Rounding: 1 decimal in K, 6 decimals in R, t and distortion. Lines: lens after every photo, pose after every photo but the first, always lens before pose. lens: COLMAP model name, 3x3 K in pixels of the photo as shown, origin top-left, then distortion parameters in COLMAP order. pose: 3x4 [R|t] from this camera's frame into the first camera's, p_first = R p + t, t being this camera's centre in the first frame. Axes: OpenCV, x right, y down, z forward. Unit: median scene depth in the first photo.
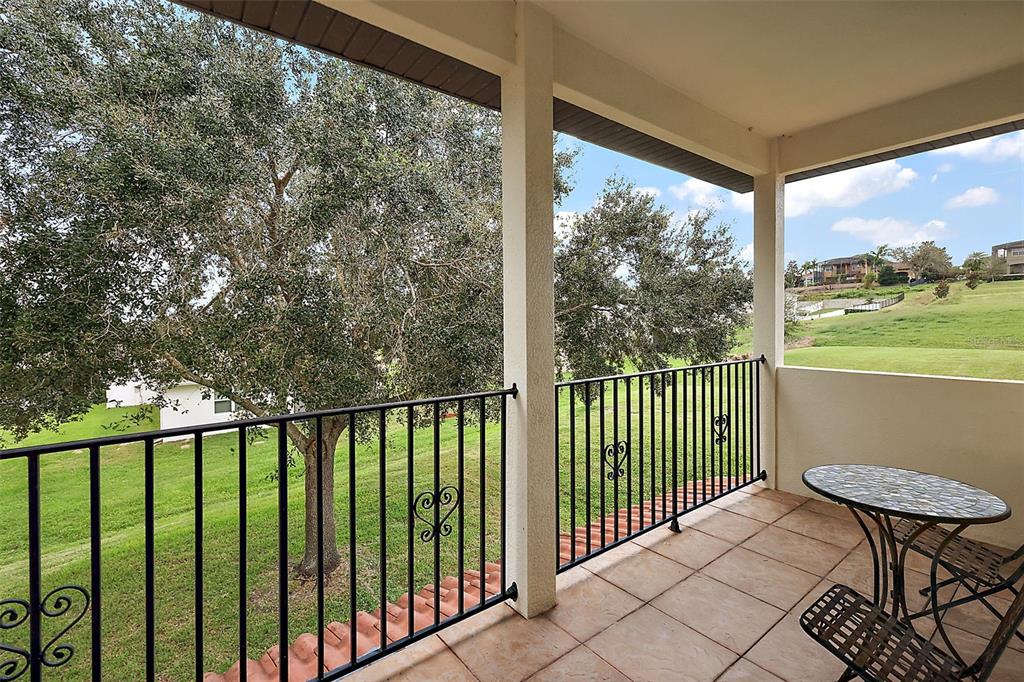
lens RADIAL K [[453.5, 0, 513.1], [0, 453.5, 334.0], [0, 0, 1]] dist [0.000987, 0.000448]
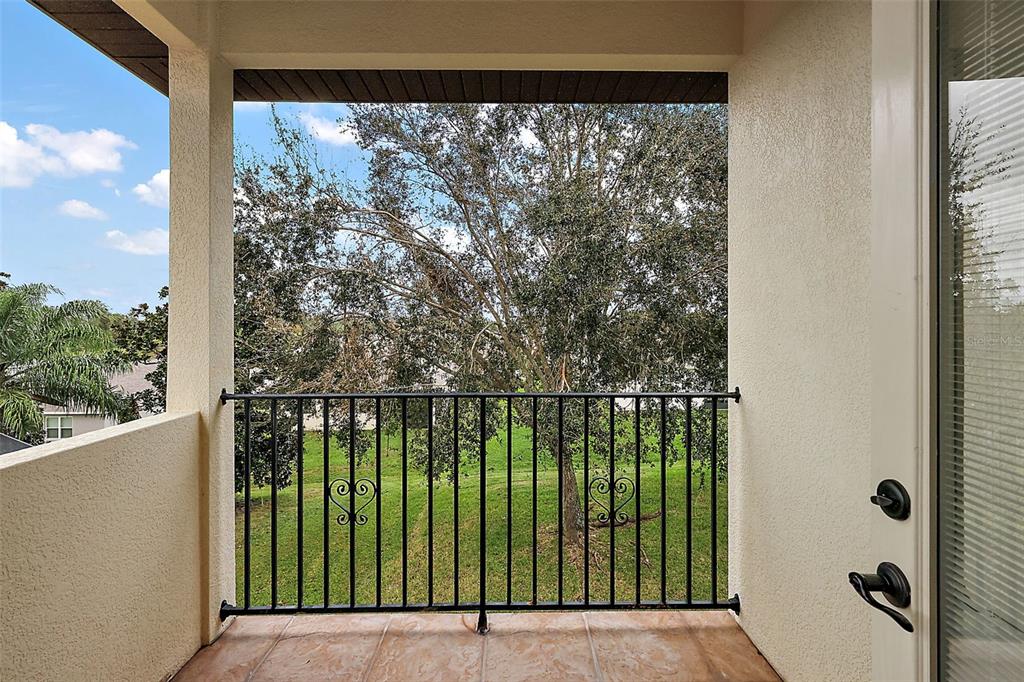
lens RADIAL K [[376.5, 0, 512.1], [0, 376.5, 328.3], [0, 0, 1]] dist [-0.000046, 0.000014]
pose [[0.800055, 0.012186, -0.599803, 0.154732], [-0.018894, 0.999810, -0.004889, -0.003820], [0.599629, 0.015244, 0.800133, 0.119225]]
